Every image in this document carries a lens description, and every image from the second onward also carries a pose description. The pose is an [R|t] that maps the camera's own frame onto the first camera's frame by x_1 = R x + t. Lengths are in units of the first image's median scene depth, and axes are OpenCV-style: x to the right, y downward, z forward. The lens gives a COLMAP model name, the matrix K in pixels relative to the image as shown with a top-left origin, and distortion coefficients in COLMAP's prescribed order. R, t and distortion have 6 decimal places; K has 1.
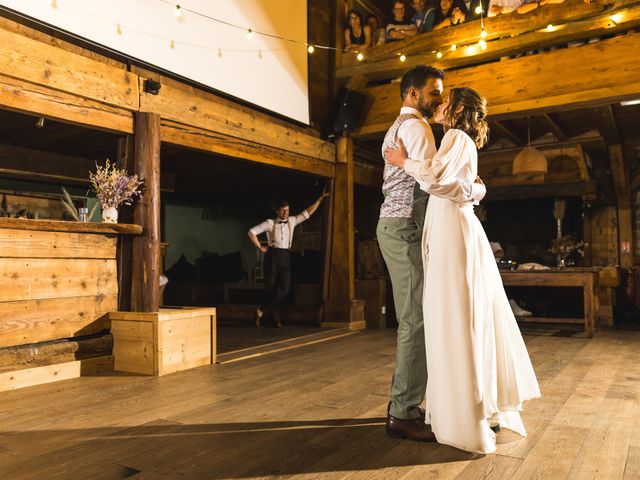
lens RADIAL K [[542.1, 0, 319.7], [0, 542.1, 256.0], [0, 0, 1]] dist [-0.006979, -0.000293]
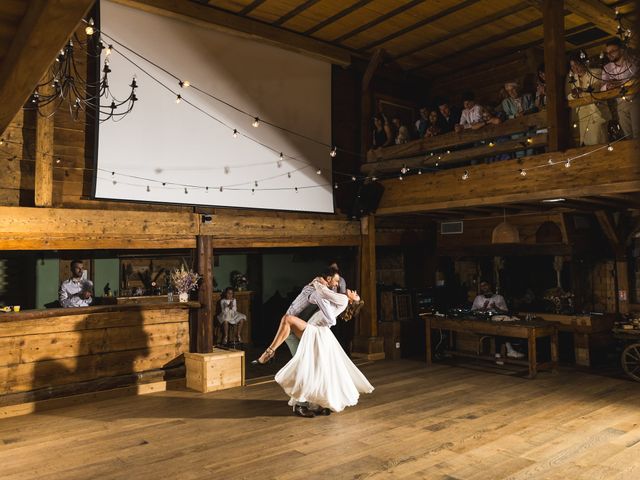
lens RADIAL K [[544.8, 0, 320.0], [0, 544.8, 240.0], [0, 0, 1]] dist [-0.012948, -0.002506]
pose [[0.949072, -0.018028, -0.314543, 0.552806], [0.014252, 0.999796, -0.014301, -0.216160], [0.314737, 0.009090, 0.949135, -0.496306]]
